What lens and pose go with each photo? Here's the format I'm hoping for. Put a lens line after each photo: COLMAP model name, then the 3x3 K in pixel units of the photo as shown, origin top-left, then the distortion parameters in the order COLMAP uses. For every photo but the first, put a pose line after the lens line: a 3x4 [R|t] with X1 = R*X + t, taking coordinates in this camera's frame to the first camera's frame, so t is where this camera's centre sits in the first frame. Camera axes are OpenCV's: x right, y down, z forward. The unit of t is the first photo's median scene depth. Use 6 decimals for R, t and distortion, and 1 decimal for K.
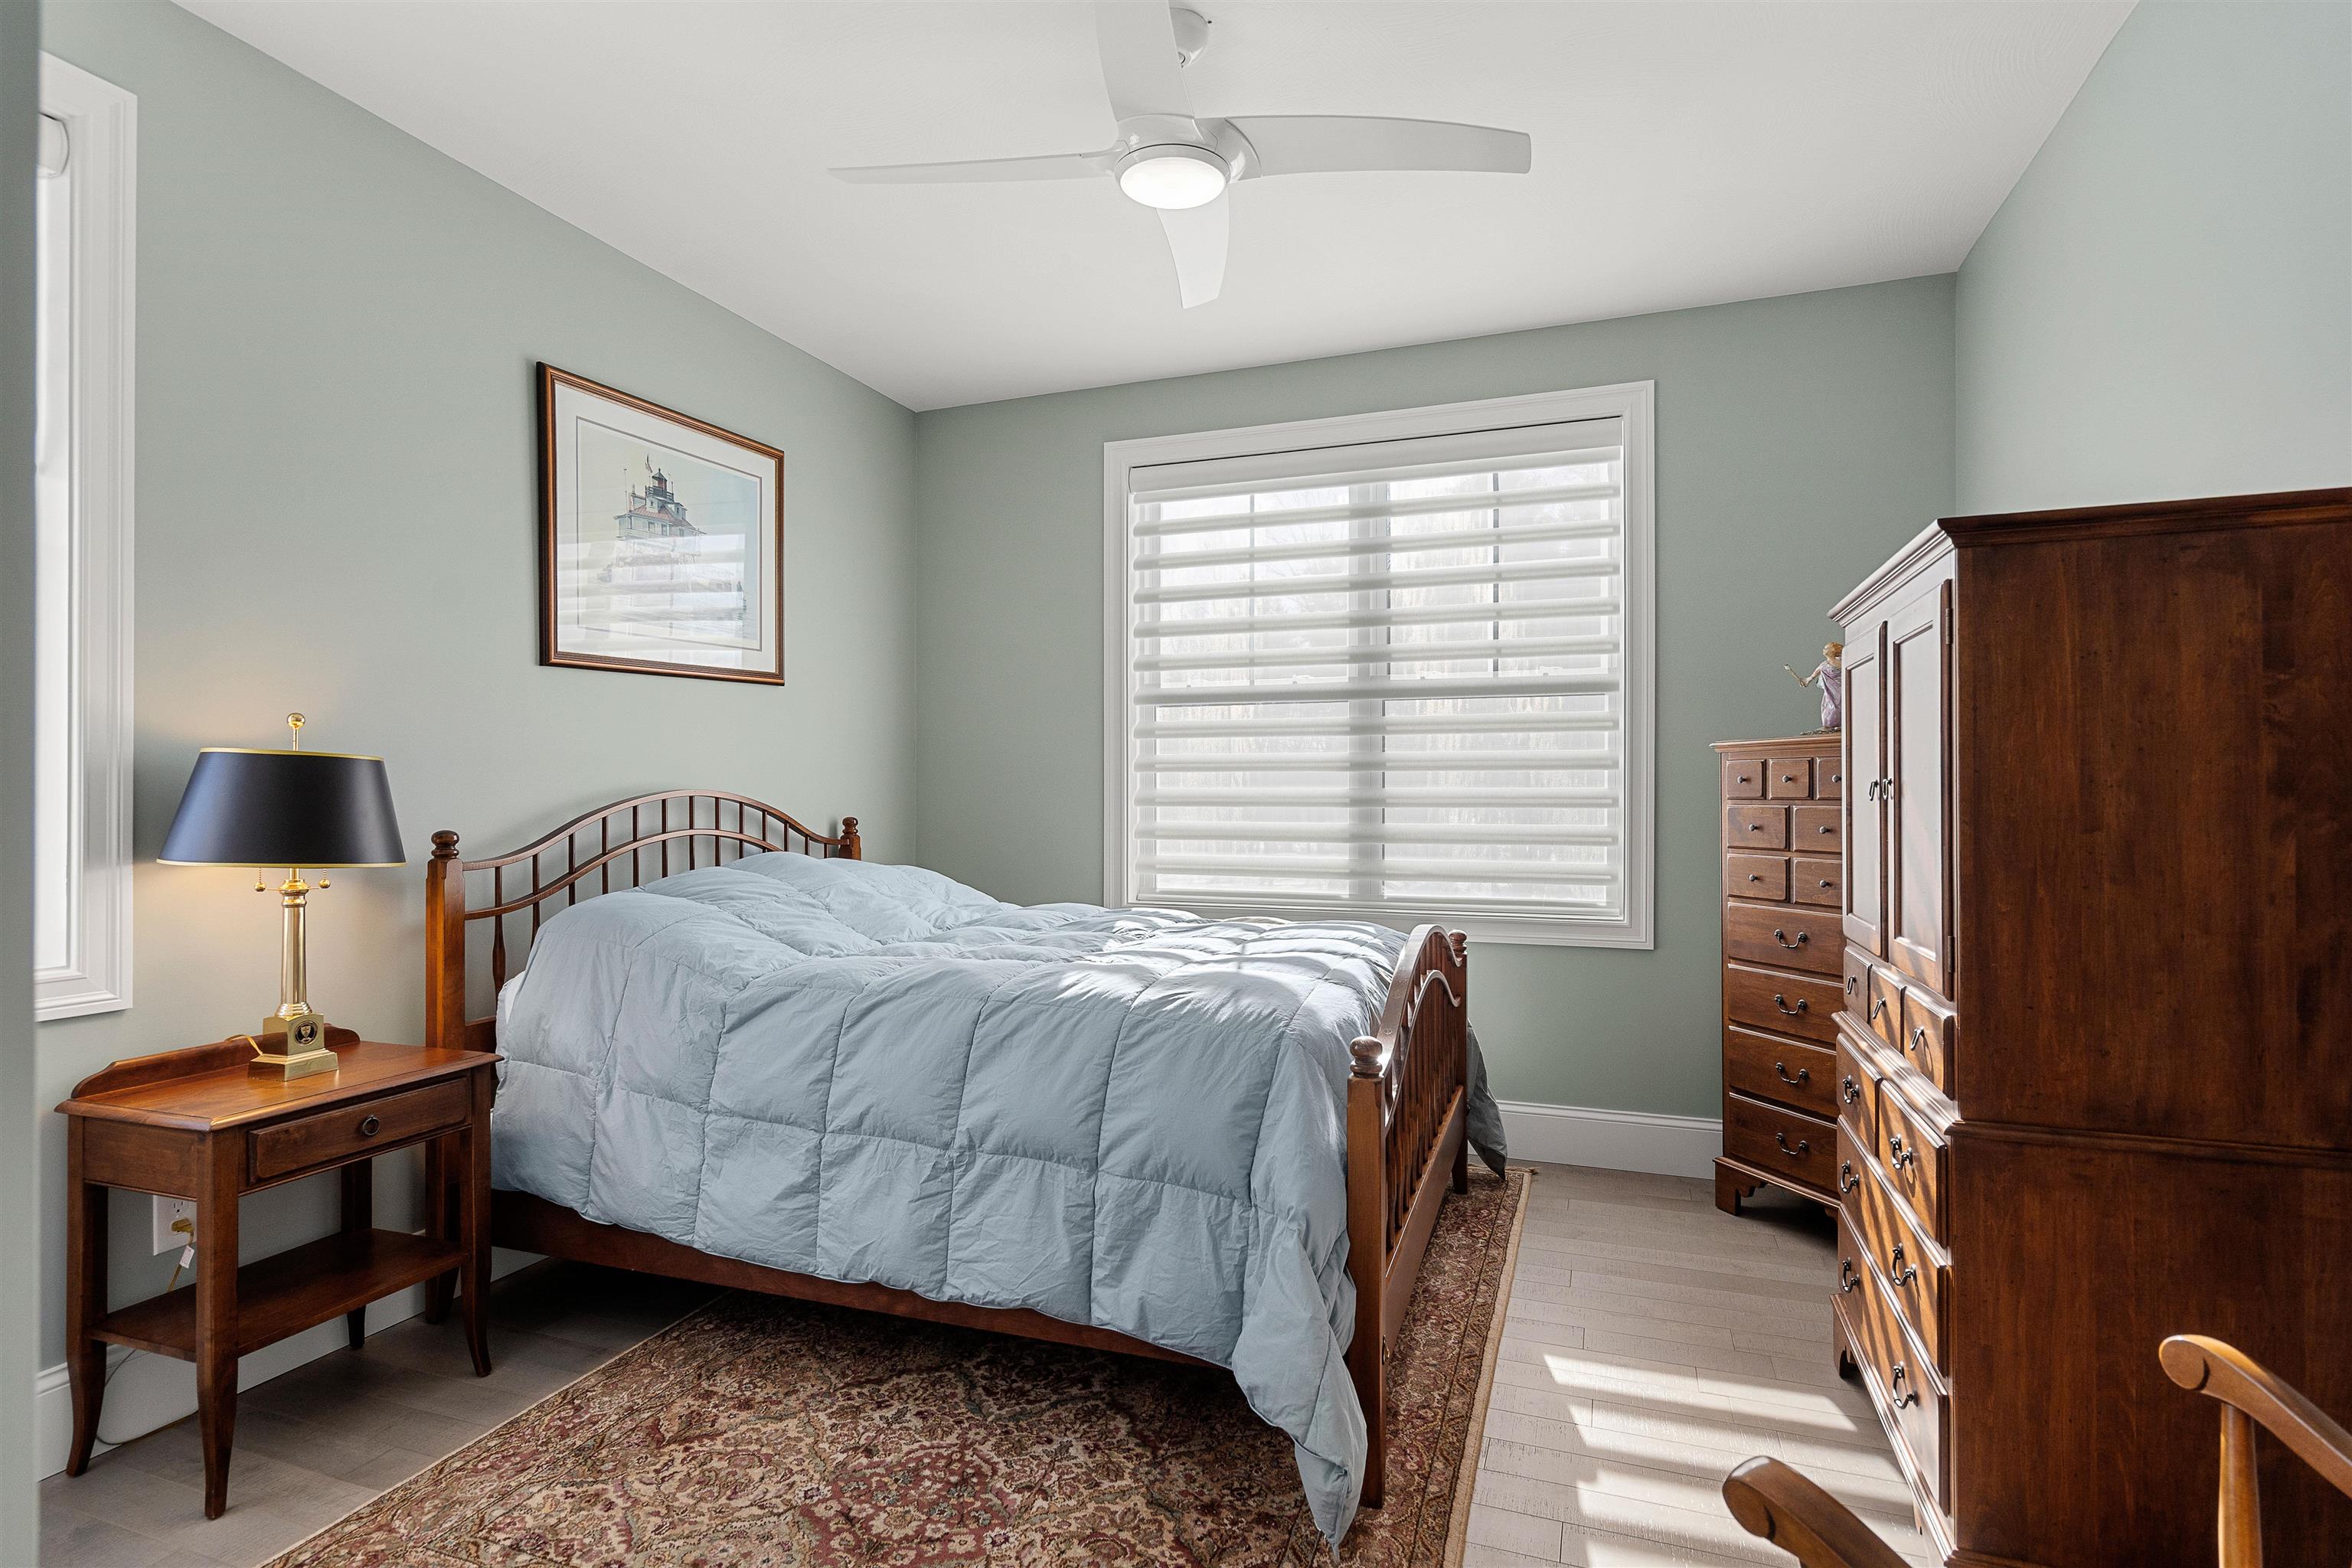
lens RADIAL K [[1169.8, 0, 1183.3], [0, 1169.8, 783.4], [0, 0, 1]] dist [0.000935, 0.000878]
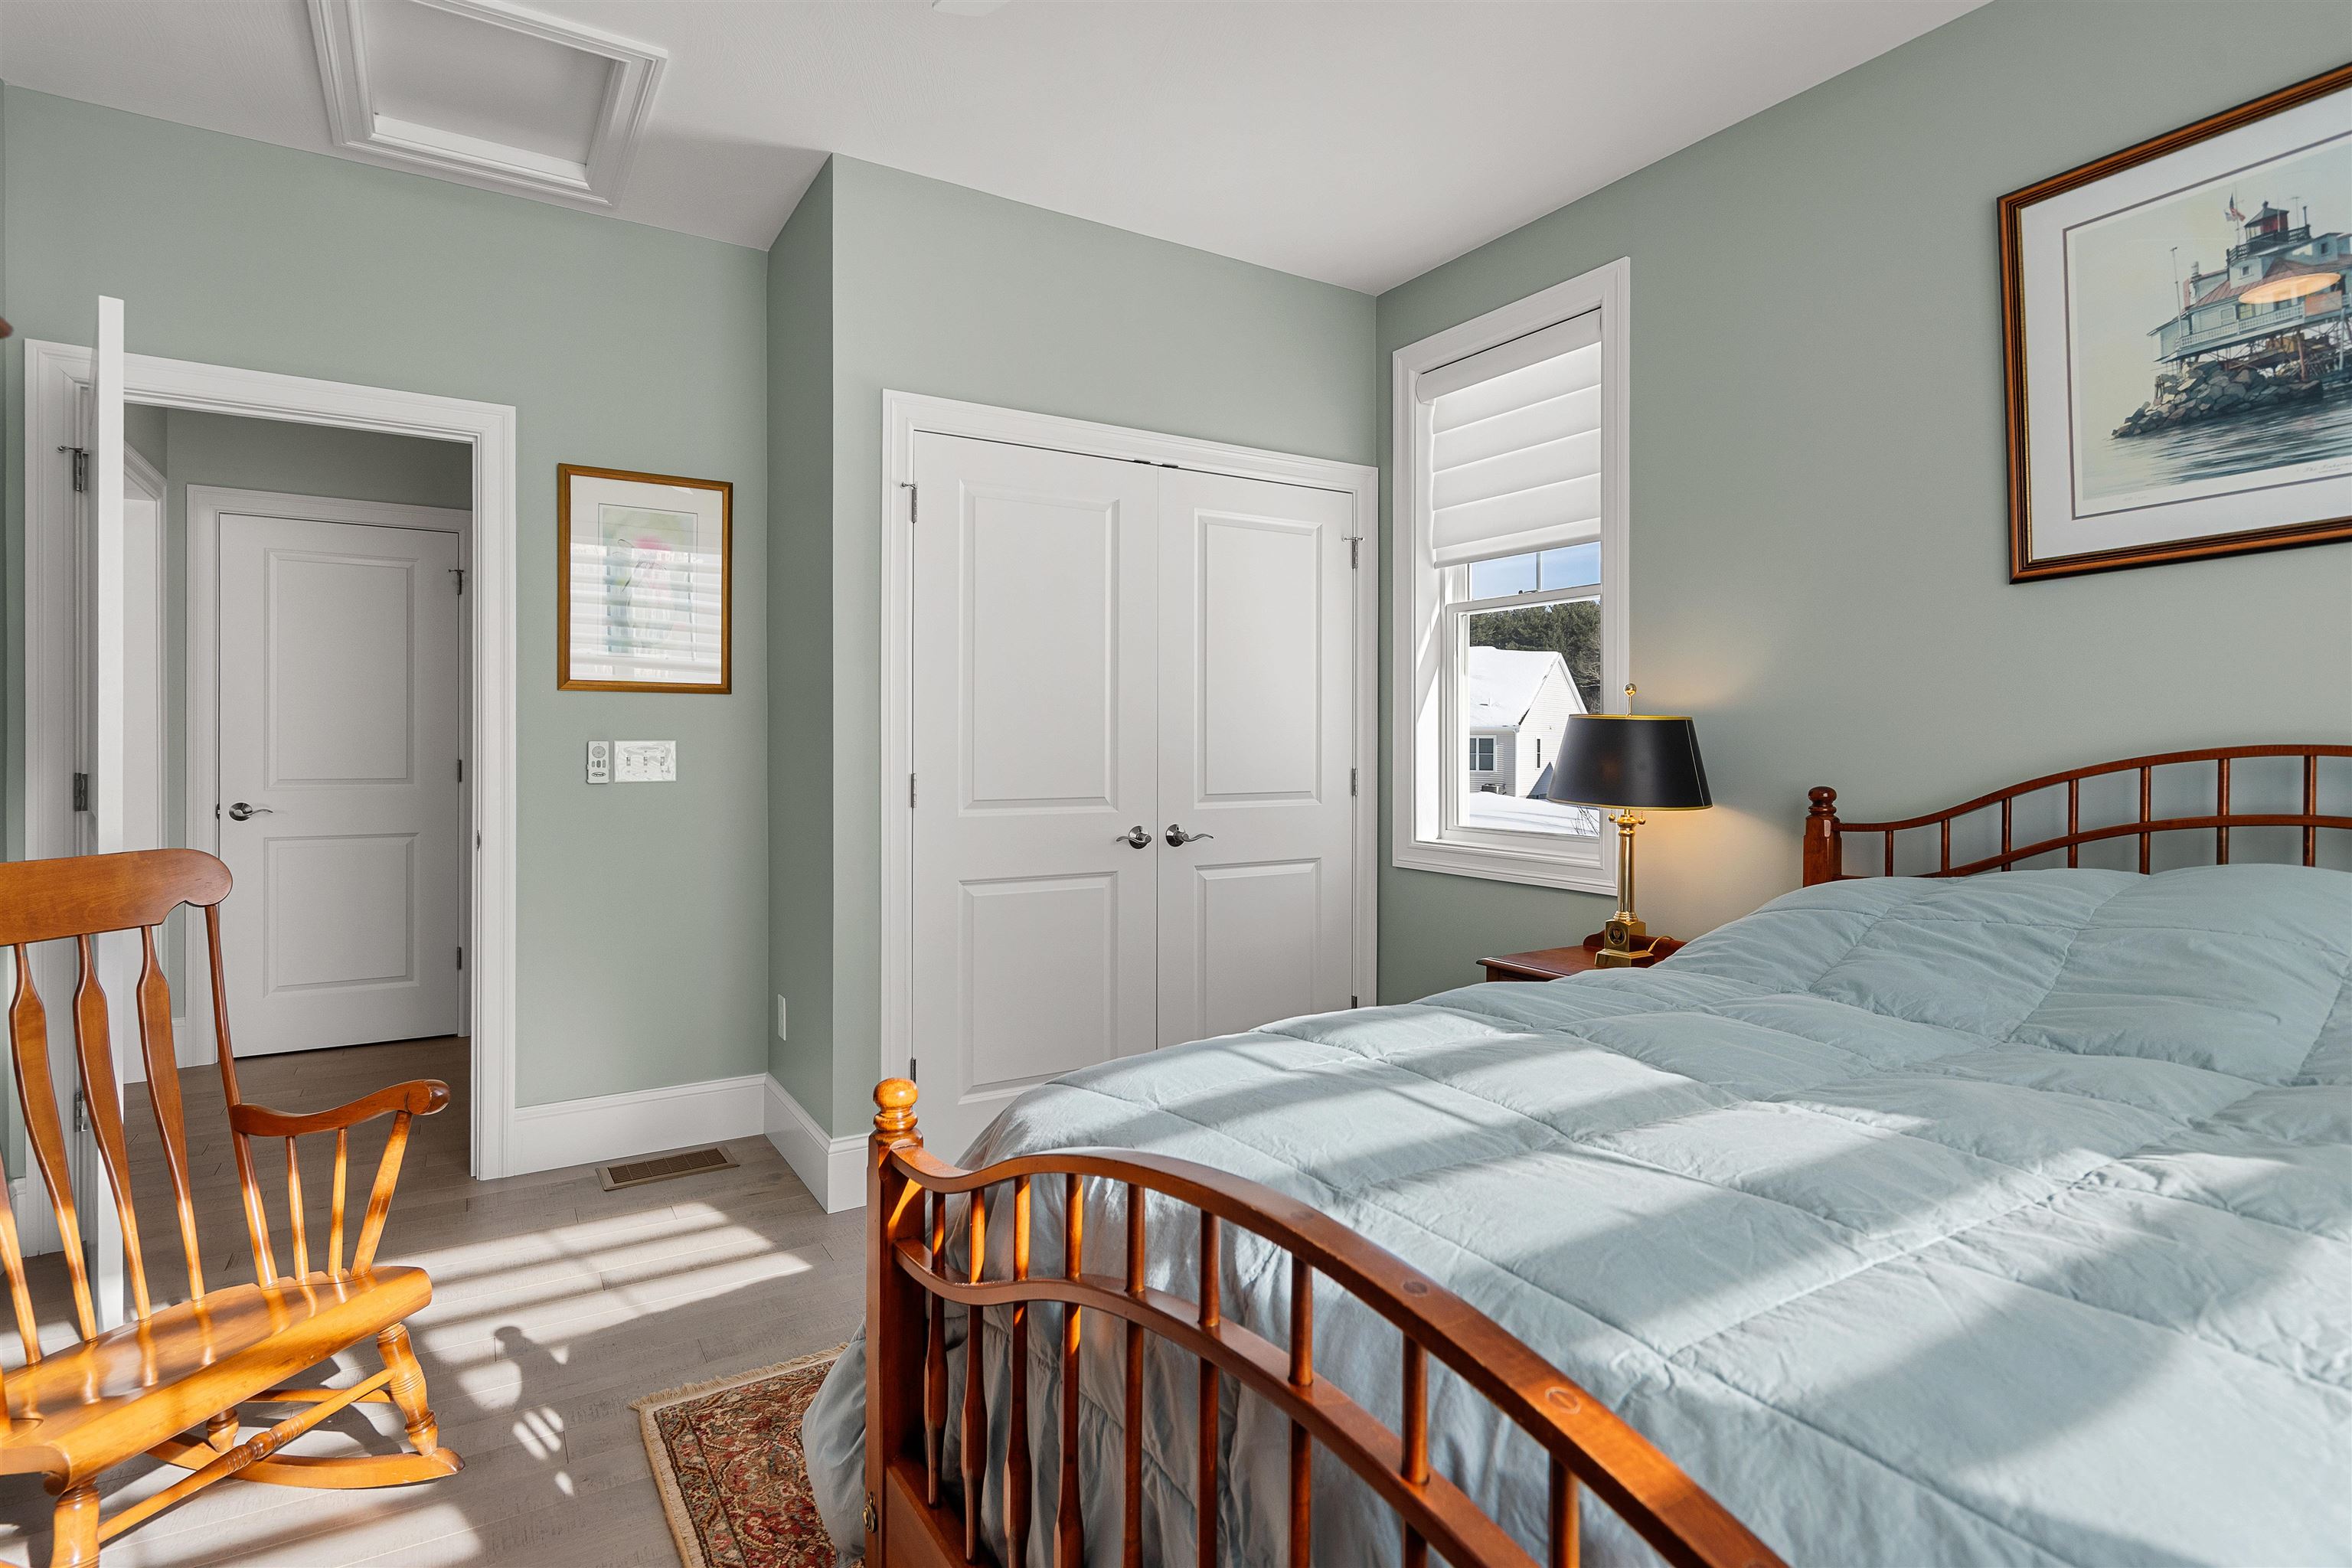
lens RADIAL K [[1169.8, 0, 1184.3], [0, 1169.8, 759.1], [0, 0, 1]] dist [0.000935, 0.000878]
pose [[-0.615682, 0.004710, -0.787981, 0.426364], [-0.001717, 0.999972, 0.007319, 0.010720], [0.787993, 0.005859, -0.615656, 1.119923]]
